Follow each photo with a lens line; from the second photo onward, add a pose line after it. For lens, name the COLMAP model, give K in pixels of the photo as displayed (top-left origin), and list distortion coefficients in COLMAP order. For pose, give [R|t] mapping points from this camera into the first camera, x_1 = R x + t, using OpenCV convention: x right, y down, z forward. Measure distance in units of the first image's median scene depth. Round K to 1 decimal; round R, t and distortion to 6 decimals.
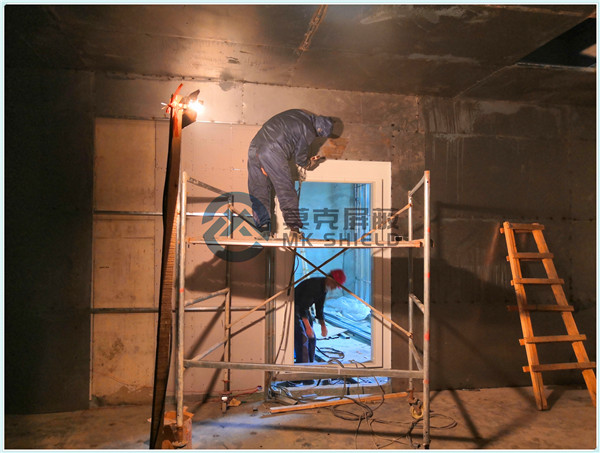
lens RADIAL K [[465.7, 0, 301.6], [0, 465.7, 231.1], [0, 0, 1]] dist [-0.006751, 0.046592]
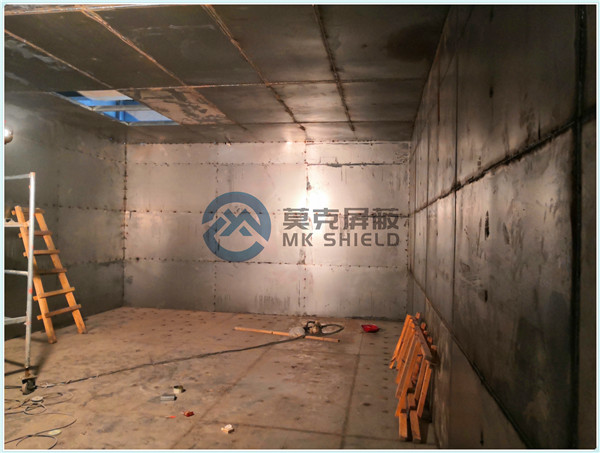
lens RADIAL K [[465.7, 0, 301.6], [0, 465.7, 231.1], [0, 0, 1]] dist [-0.006751, 0.046592]
pose [[0.362230, -0.002049, 0.932086, -0.454476], [-0.038813, 0.999097, 0.017279, -0.003740], [-0.931280, -0.042436, 0.361824, -0.159561]]
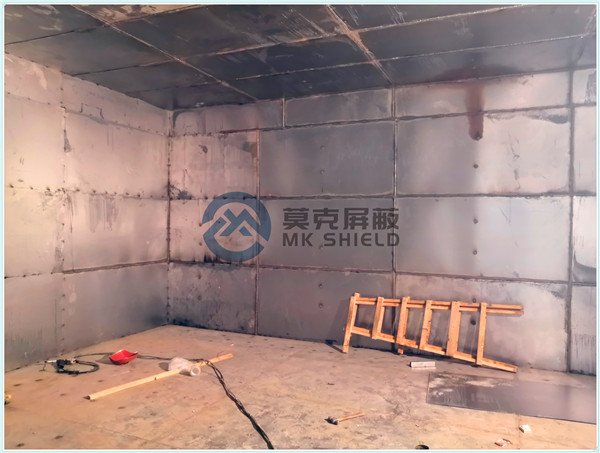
lens RADIAL K [[478.1, 0, 300.0], [0, 478.1, 226.5], [0, 0, 1]] dist [-0.014413, 0.046810]
pose [[-0.823536, -0.018638, 0.566958, 0.068031], [-0.027088, 0.999612, -0.006485, 0.036647], [-0.566617, -0.020699, -0.823721, 1.003614]]
